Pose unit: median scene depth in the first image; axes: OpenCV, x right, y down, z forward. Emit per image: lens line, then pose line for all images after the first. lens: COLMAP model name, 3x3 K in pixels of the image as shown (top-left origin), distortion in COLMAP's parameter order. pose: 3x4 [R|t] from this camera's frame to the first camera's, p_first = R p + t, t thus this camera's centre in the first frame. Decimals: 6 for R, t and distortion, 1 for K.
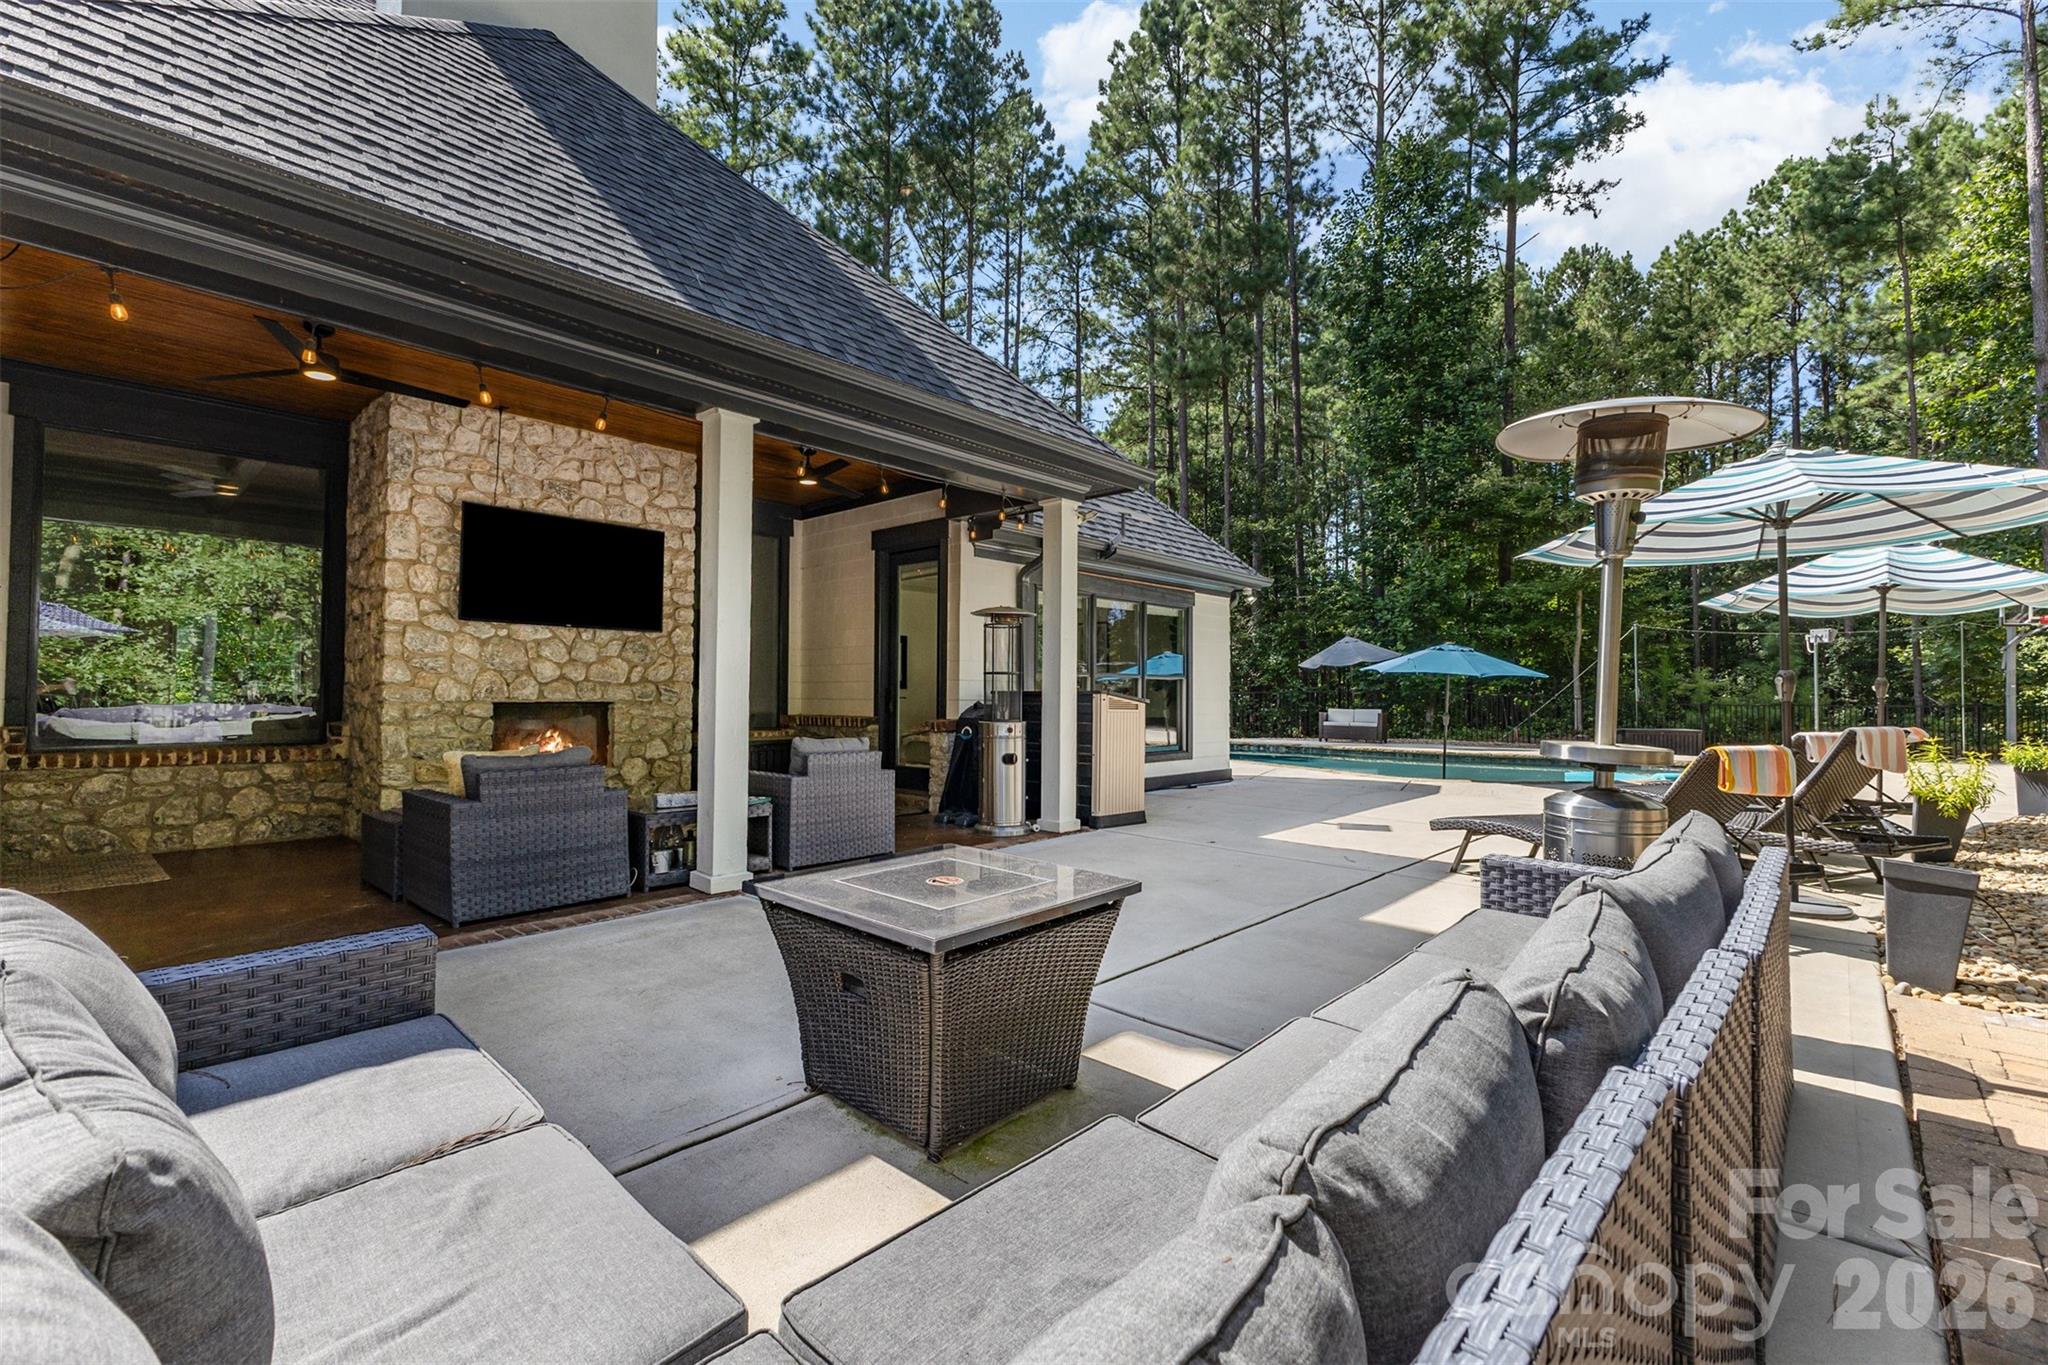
lens RADIAL K [[884.9, 0, 1024.0], [0, 884.9, 682.5], [0, 0, 1]] dist [0.001260, 0.000321]
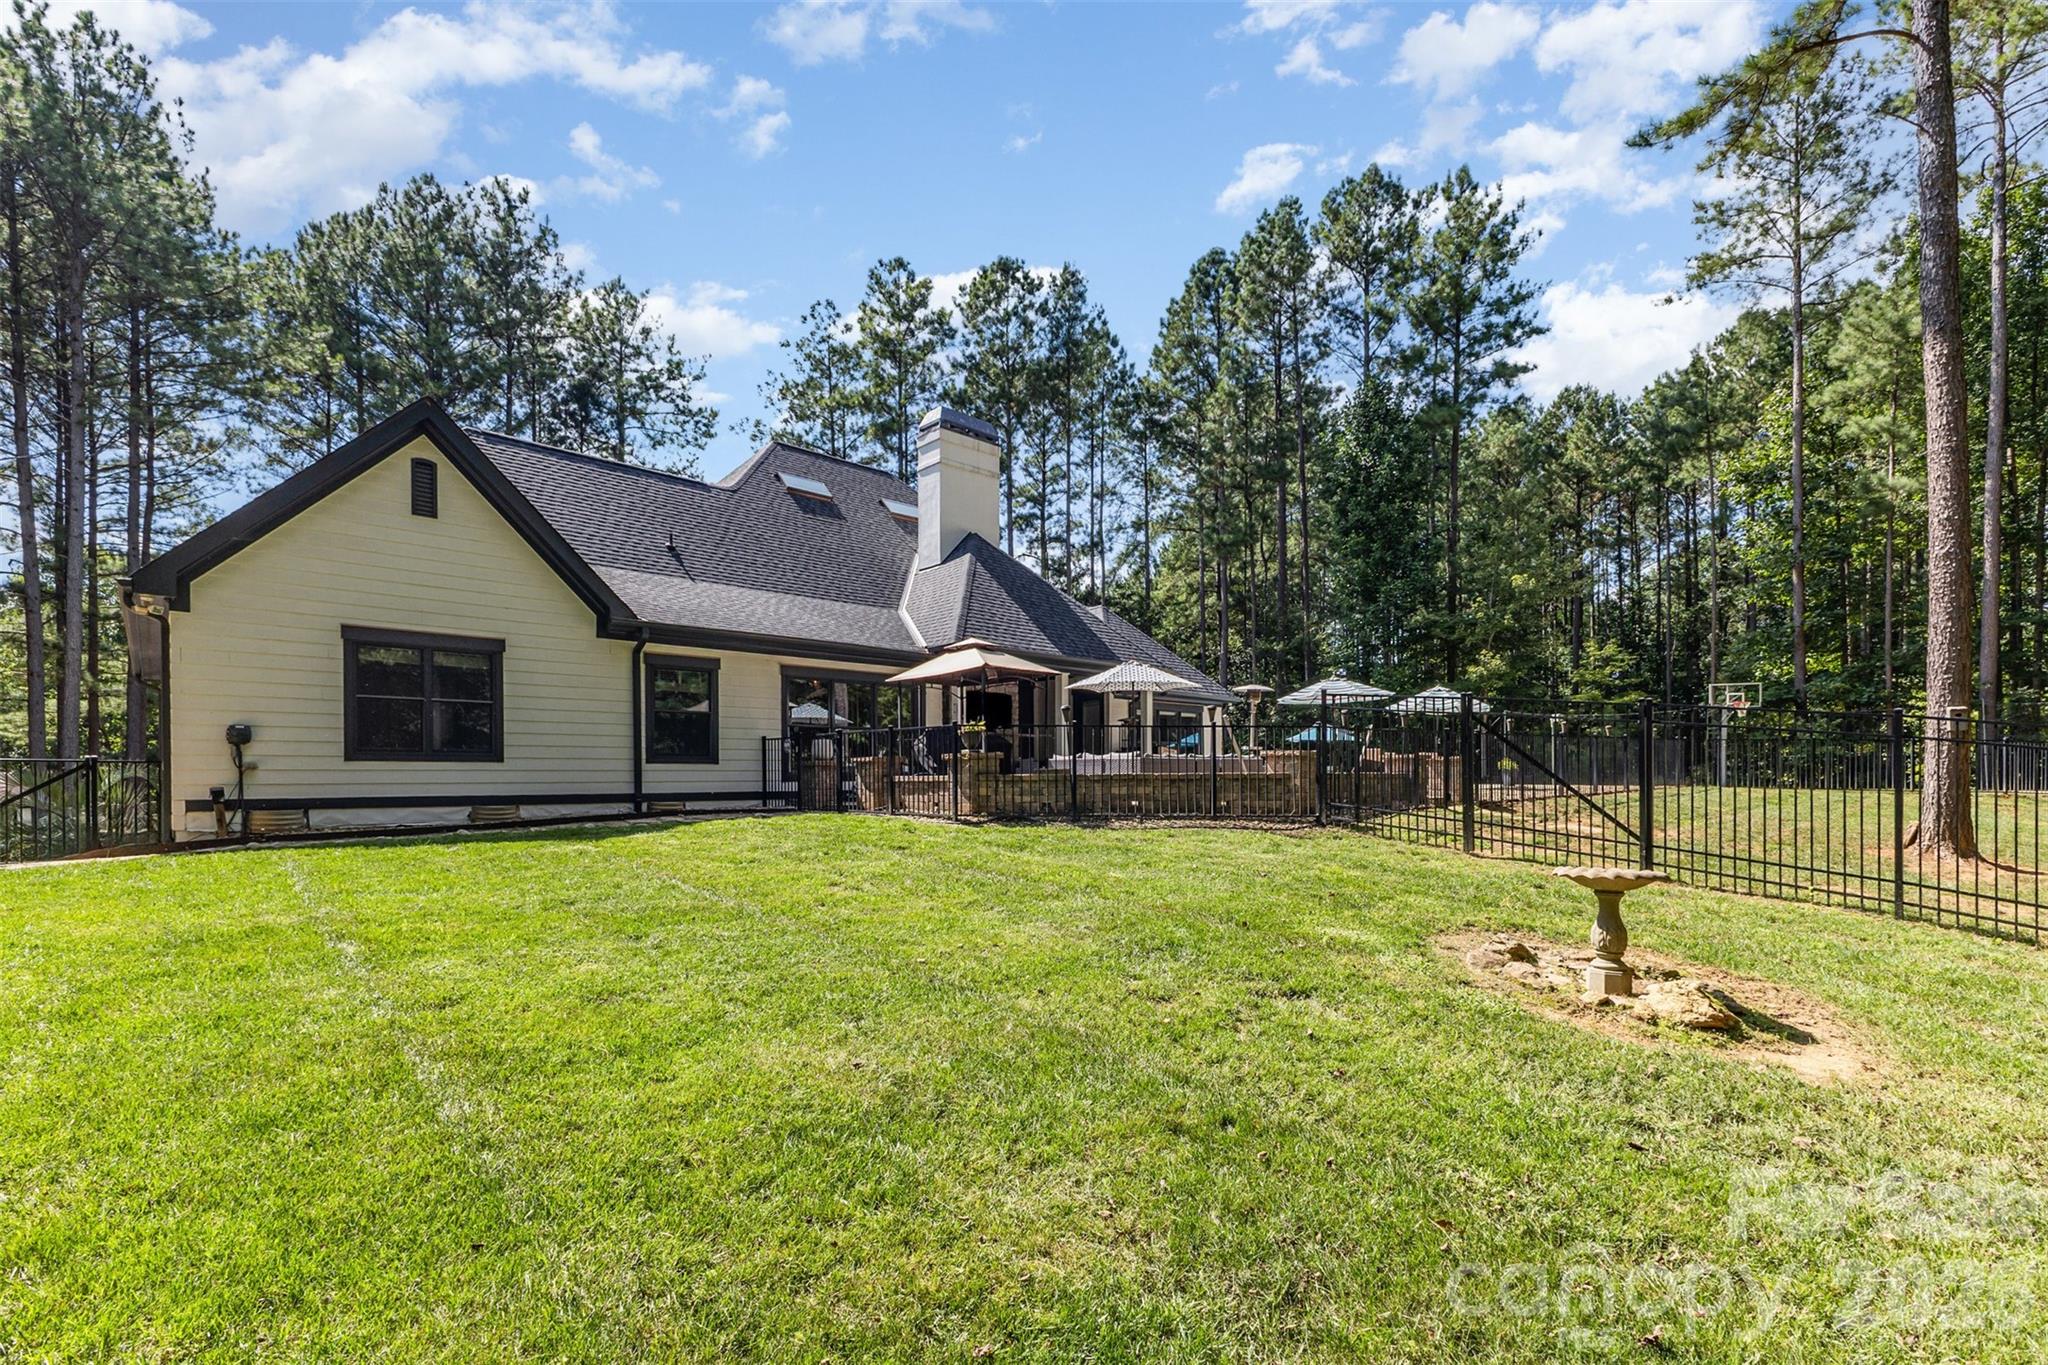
lens RADIAL K [[880.9, 0, 1021.7], [0, 880.9, 773.6], [0, 0, 1]] dist [0.000384, 0.000053]
pose [[0.996552, -0.009343, -0.082438, -0.025475], [0.010302, 0.999884, 0.011214, 0.008991], [0.082324, -0.012025, 0.996533, -0.431799]]
